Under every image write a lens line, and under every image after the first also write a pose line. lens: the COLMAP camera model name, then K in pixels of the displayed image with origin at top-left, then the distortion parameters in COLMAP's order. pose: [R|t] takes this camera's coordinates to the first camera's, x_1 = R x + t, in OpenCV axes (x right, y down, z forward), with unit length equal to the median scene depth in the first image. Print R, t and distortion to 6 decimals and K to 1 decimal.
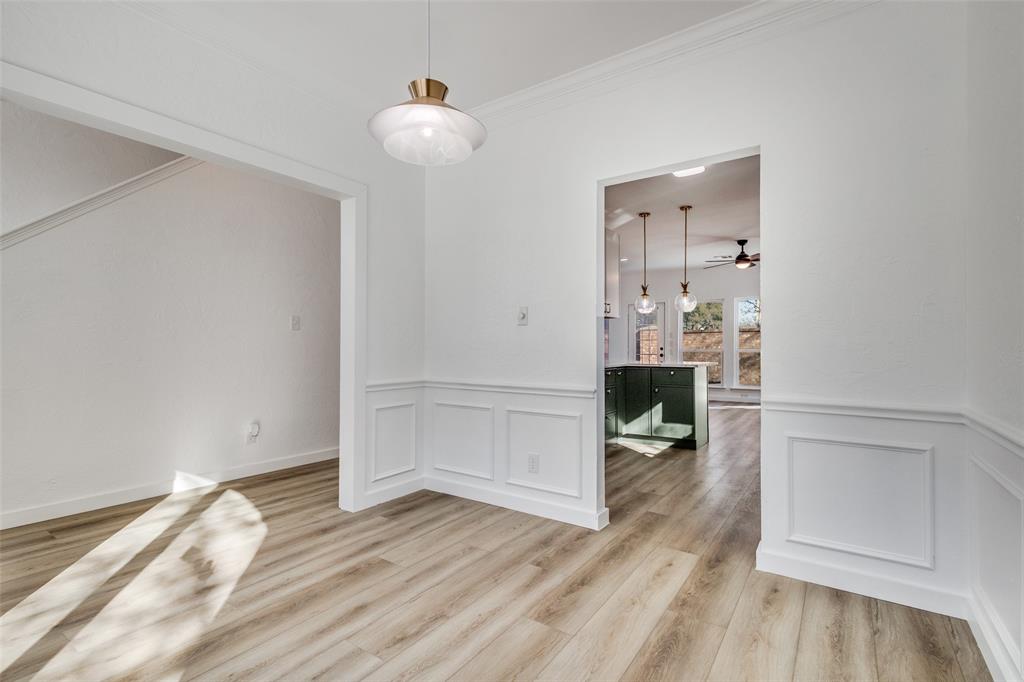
lens RADIAL K [[476.2, 0, 512.0], [0, 476.2, 341.0], [0, 0, 1]] dist [0.011285, -0.000308]
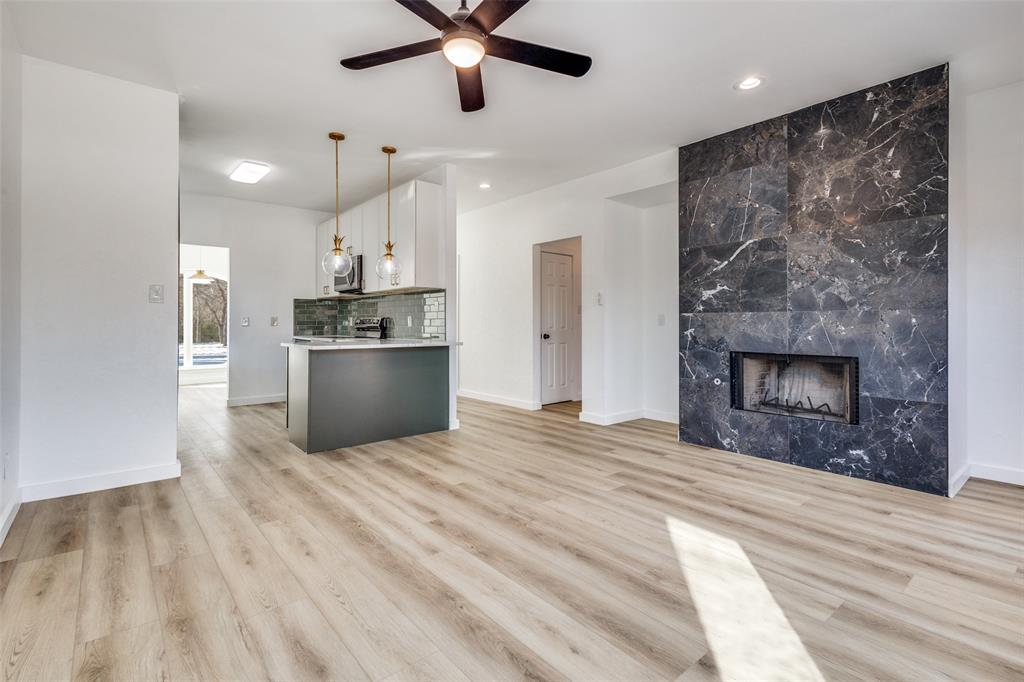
lens RADIAL K [[478.0, 0, 510.4], [0, 478.0, 319.1], [0, 0, 1]] dist [0.009350, -0.000343]
pose [[-0.260947, -0.010095, -0.965300, 1.759628], [0.013964, 0.999801, -0.014231, 0.035230], [0.965252, -0.017193, -0.260754, 2.540592]]
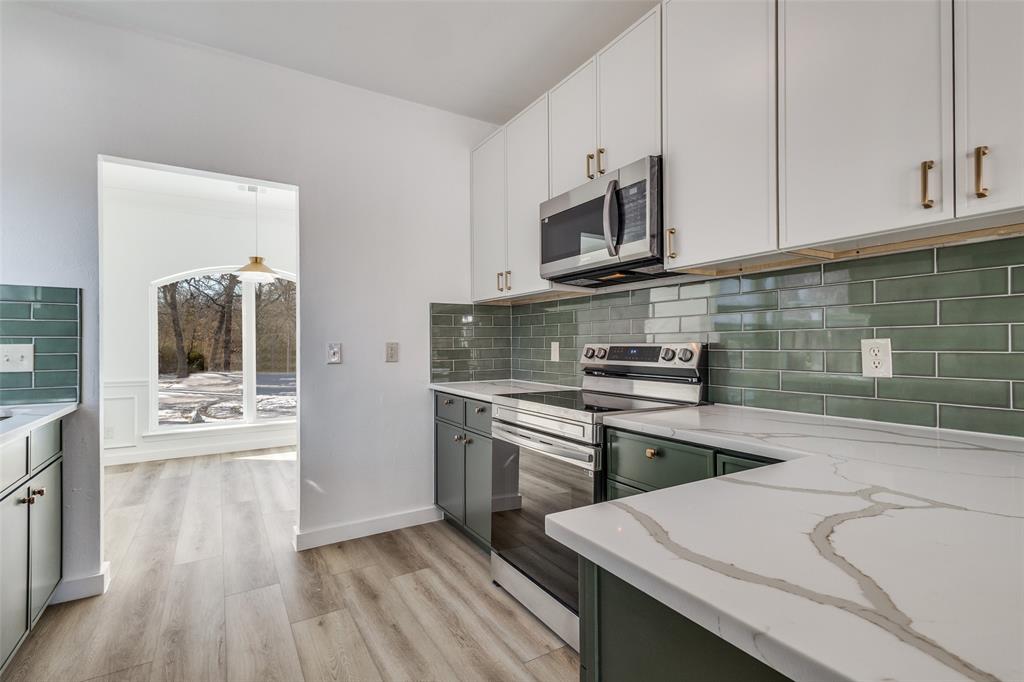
lens RADIAL K [[476.2, 0, 512.0], [0, 476.2, 341.0], [0, 0, 1]] dist [0.011285, -0.000308]
pose [[-0.400375, -0.004384, -0.916341, 0.818203], [0.018760, 0.999740, -0.012980, -0.002879], [0.916159, -0.022387, -0.400188, 1.629265]]
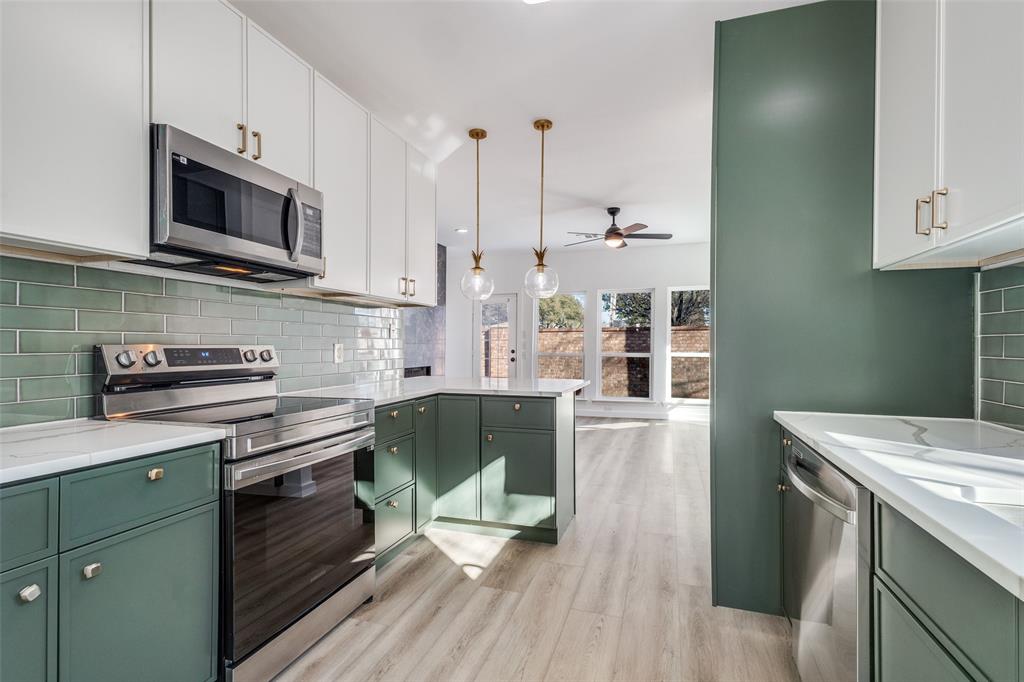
lens RADIAL K [[476.2, 0, 512.0], [0, 476.2, 341.0], [0, 0, 1]] dist [0.011285, -0.000308]
pose [[0.958908, 0.005852, 0.283656, 0.280450], [-0.007652, 0.999957, 0.005241, -0.016910], [-0.283613, -0.007196, 0.958912, 0.768114]]
